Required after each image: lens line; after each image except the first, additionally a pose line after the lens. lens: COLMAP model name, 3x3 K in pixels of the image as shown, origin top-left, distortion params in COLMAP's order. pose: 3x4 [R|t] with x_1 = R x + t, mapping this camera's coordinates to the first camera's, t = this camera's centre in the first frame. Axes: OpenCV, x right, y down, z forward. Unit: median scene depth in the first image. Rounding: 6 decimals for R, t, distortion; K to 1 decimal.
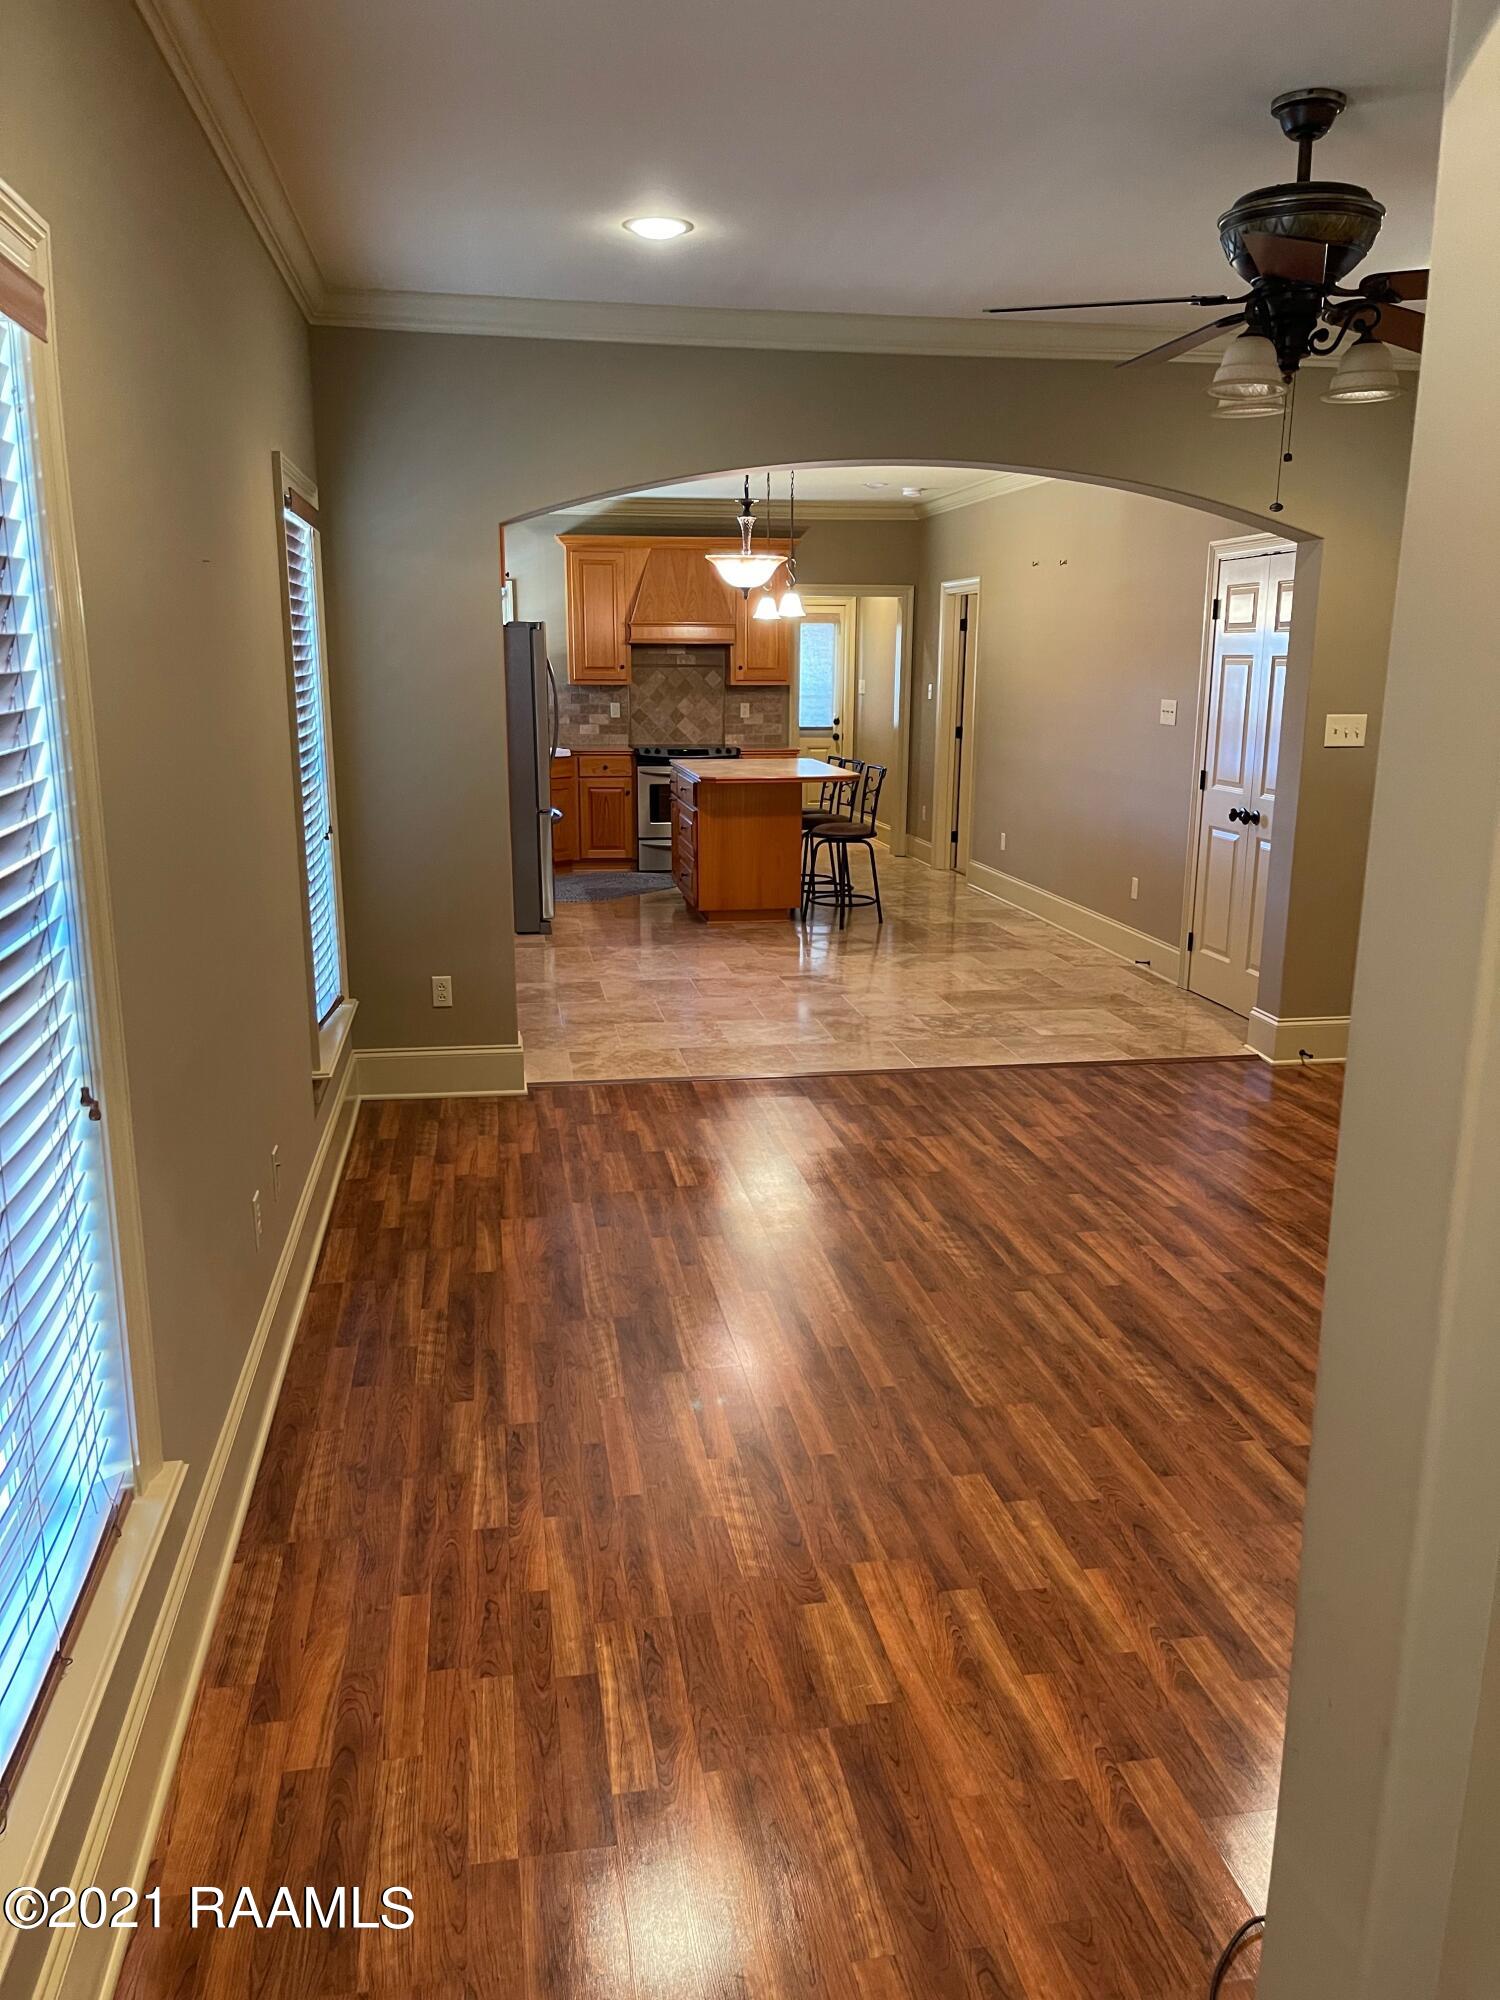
lens RADIAL K [[1517.5, 0, 759.7], [0, 1517.5, 1010.1], [0, 0, 1]] dist [0.056303, -0.088781]
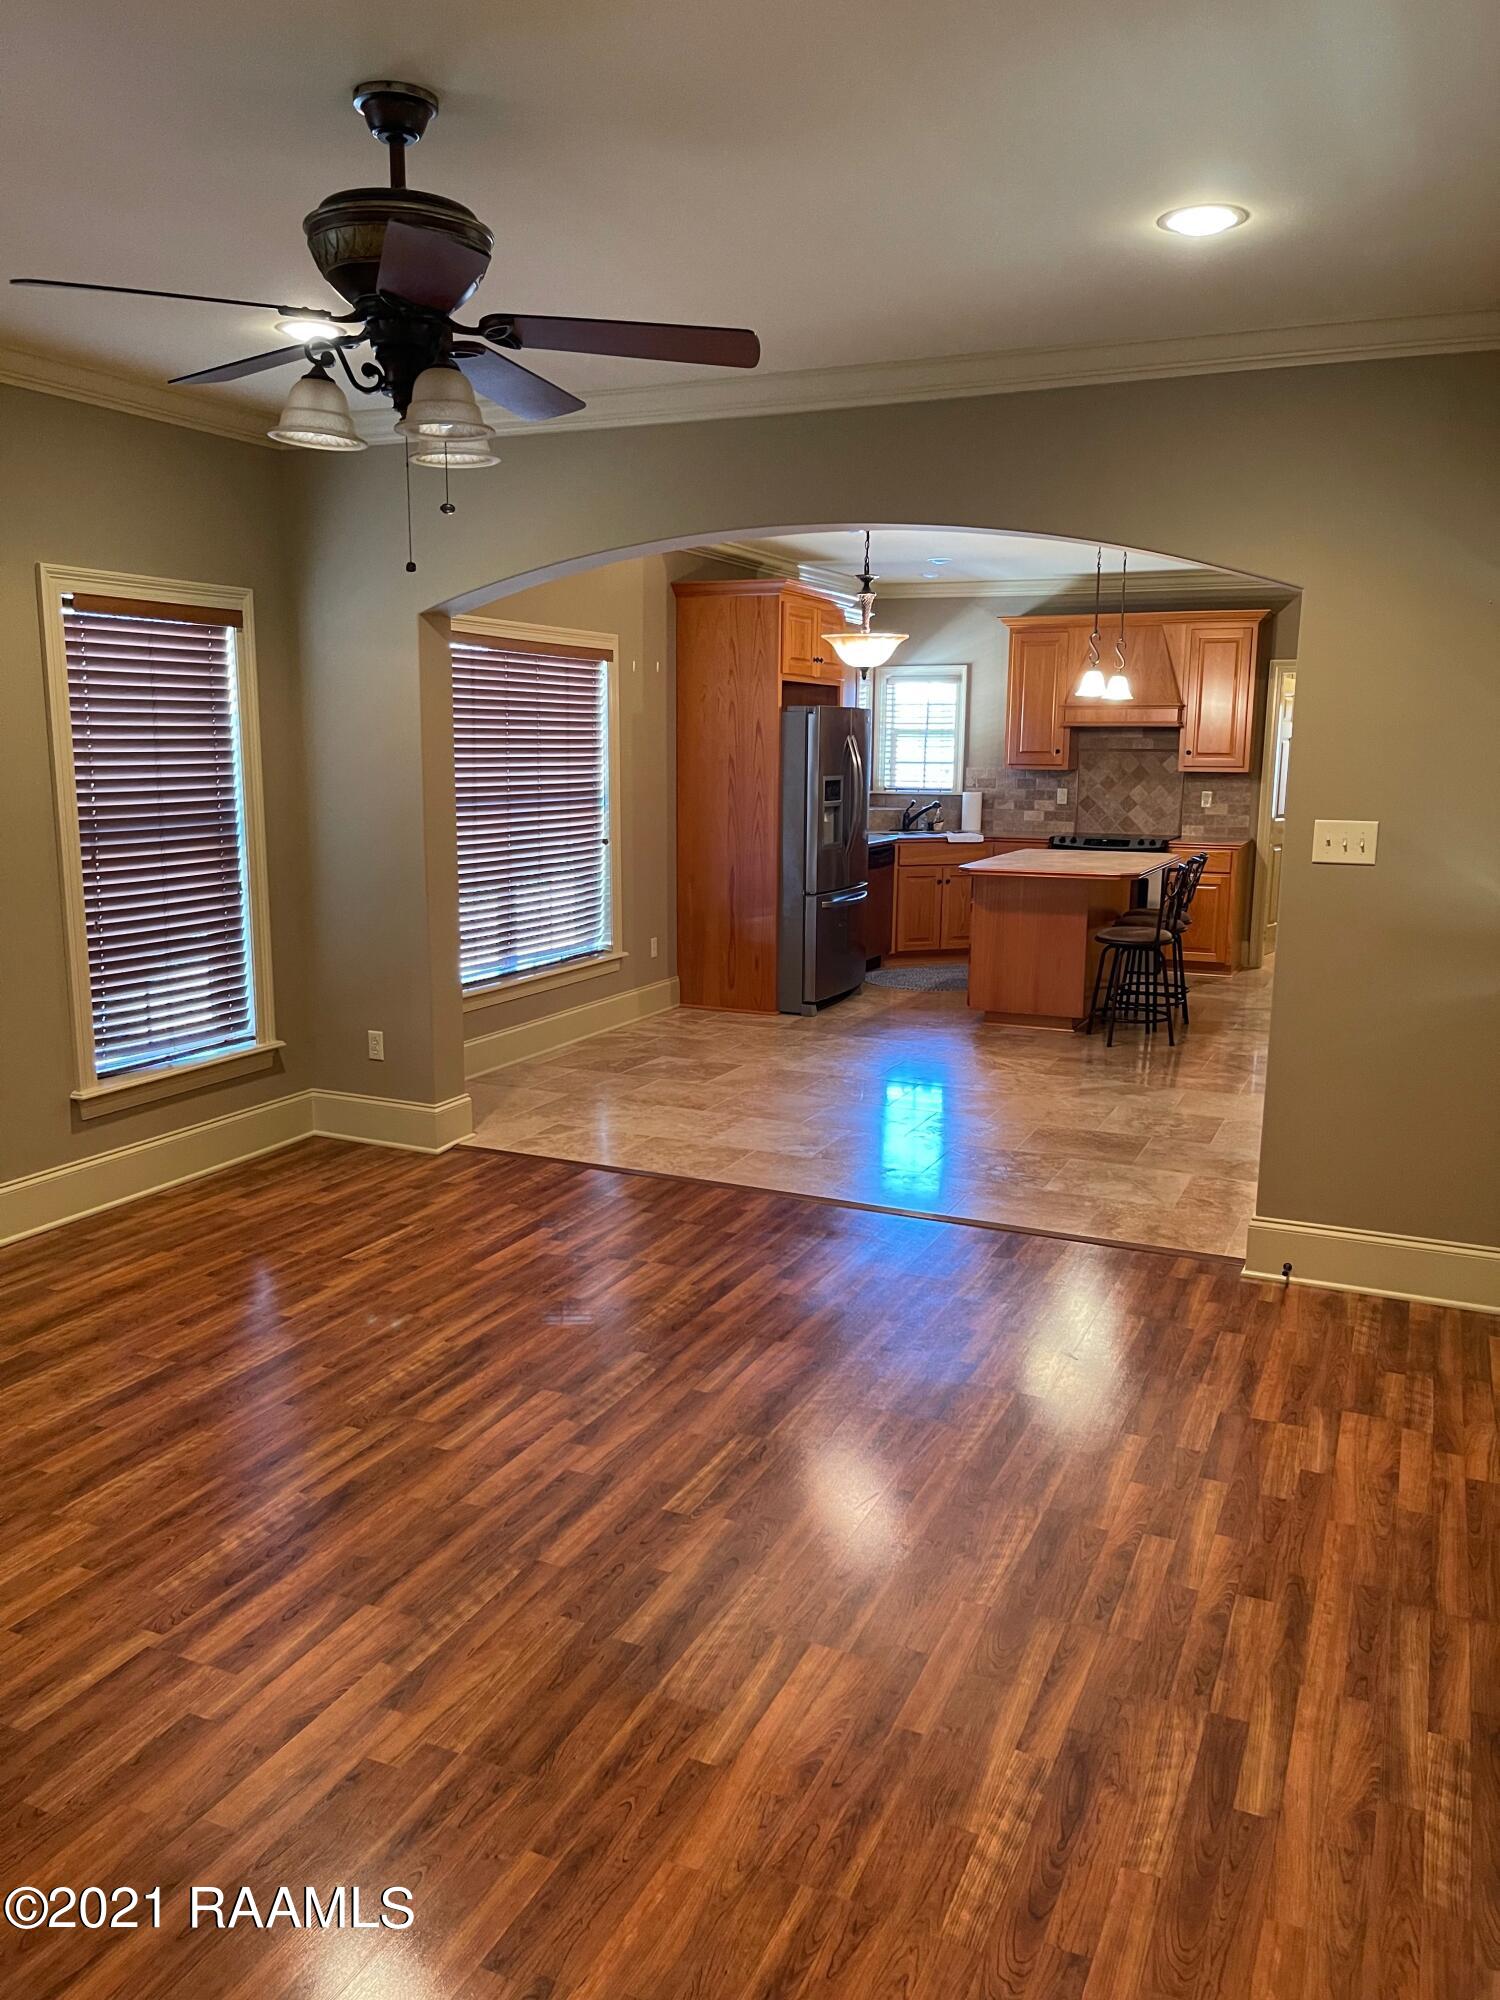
lens RADIAL K [[1517.5, 0, 745.2], [0, 1517.5, 1001.1], [0, 0, 1]] dist [0.056303, -0.088781]
pose [[0.825359, 0.100023, -0.555677, 0.599660], [-0.132664, 0.990985, -0.018669, -0.057722], [0.548801, 0.089127, 0.831189, 0.248336]]
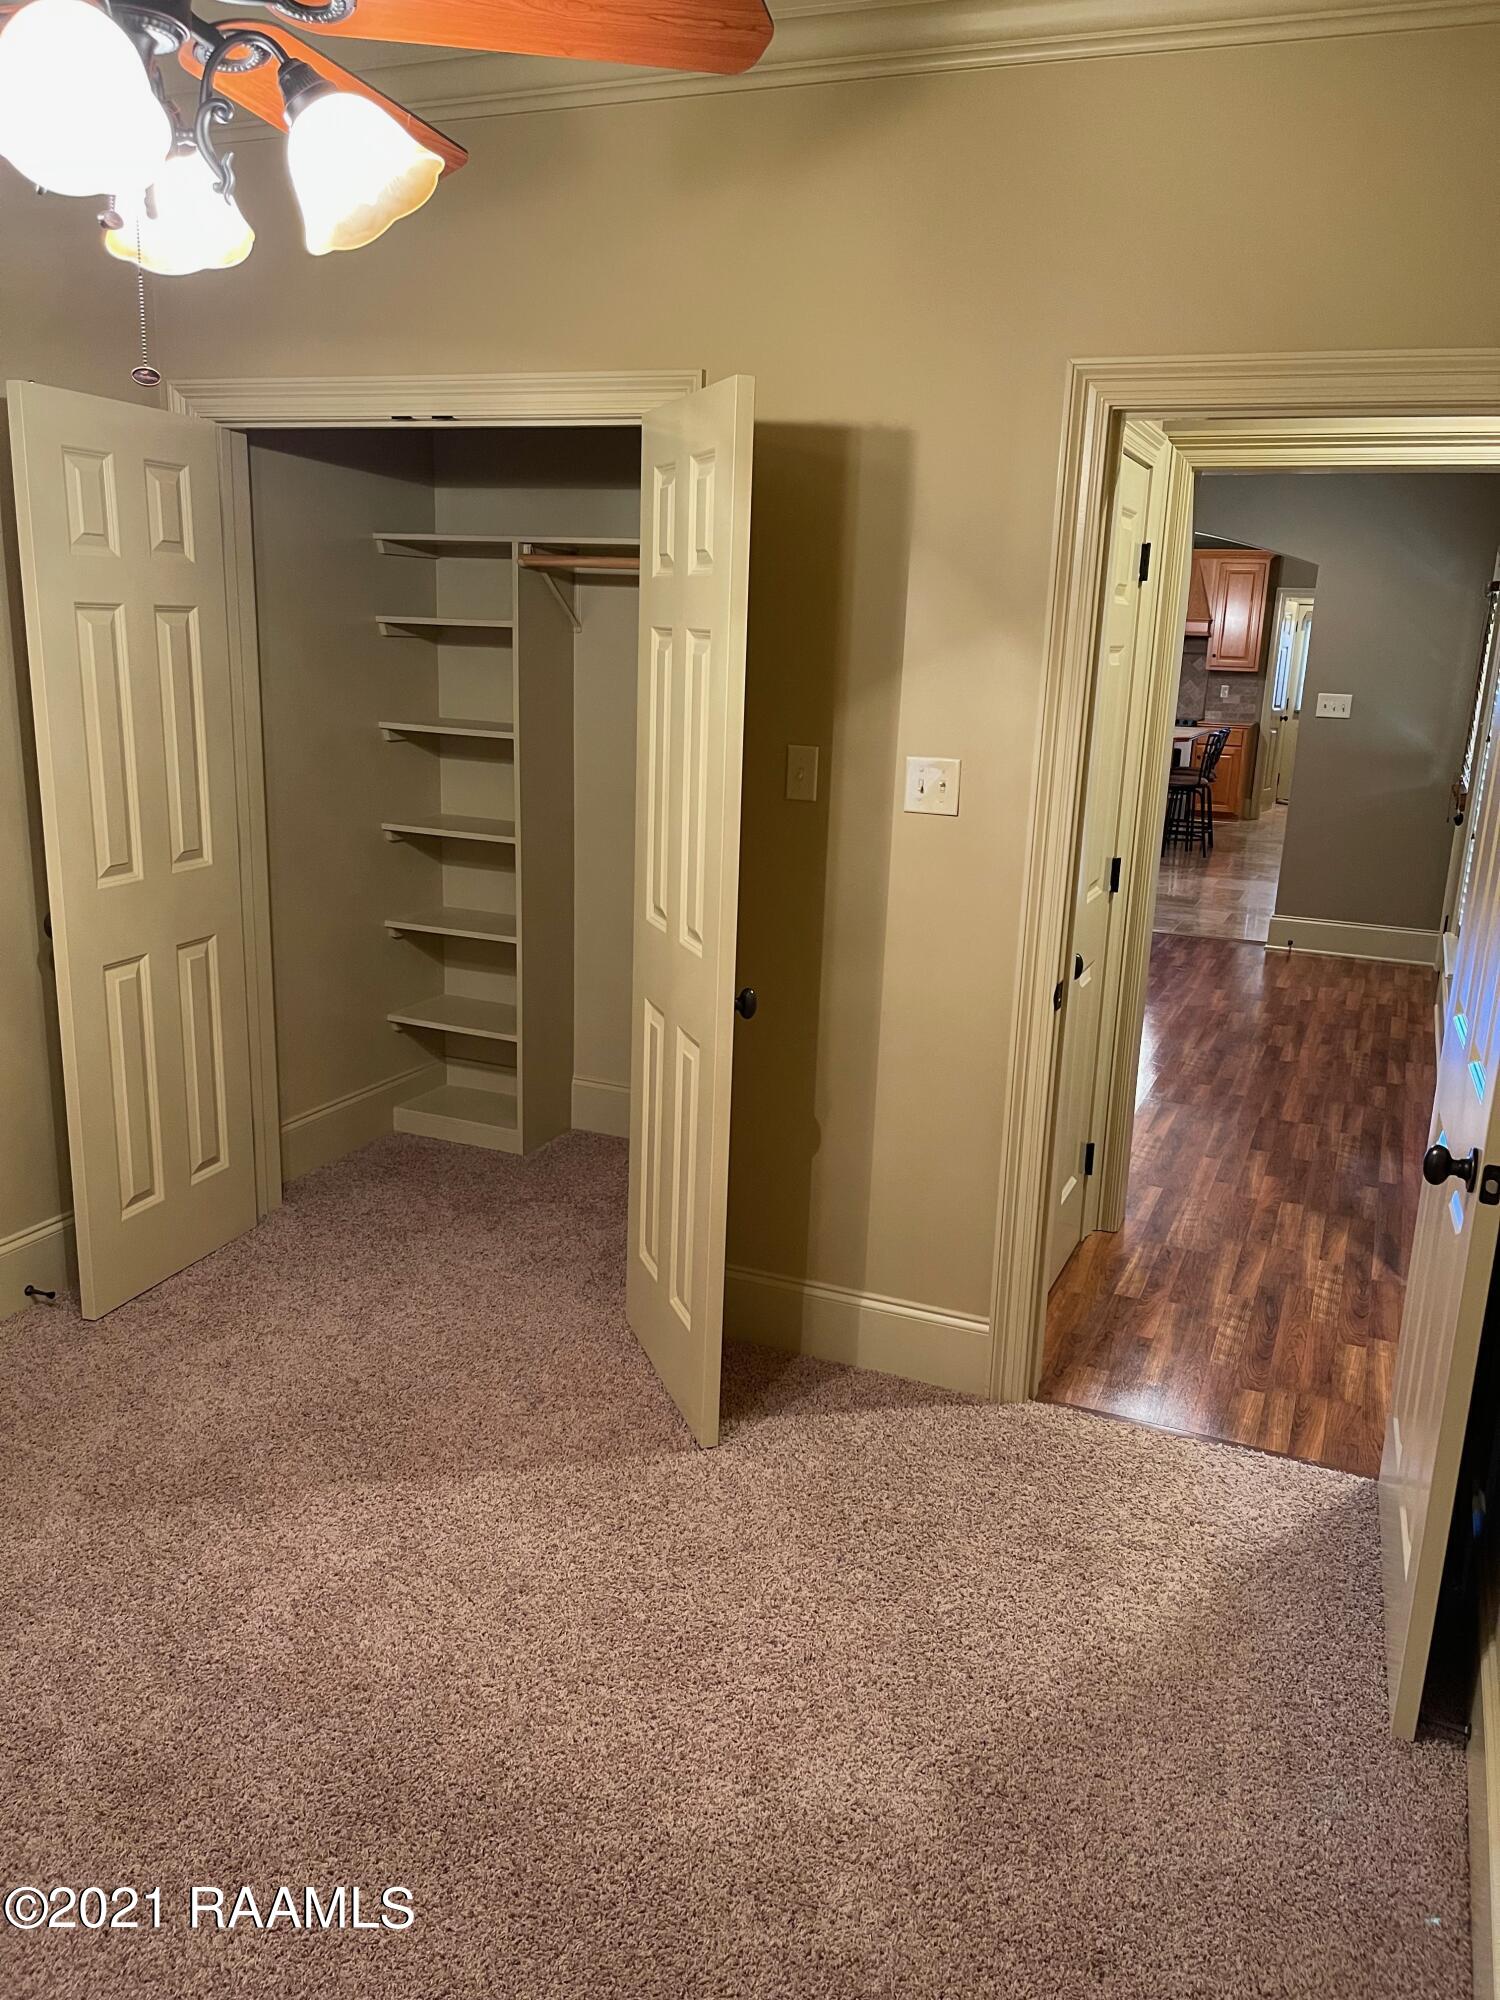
lens RADIAL K [[1517.5, 0, 755.0], [0, 1517.5, 1003.4], [0, 0, 1]] dist [0.056303, -0.088781]
pose [[0.838250, 0.156216, -0.522431, 0.751219], [-0.155464, 0.986788, 0.045620, 0.104082], [0.522655, 0.042978, 0.851460, -0.449190]]
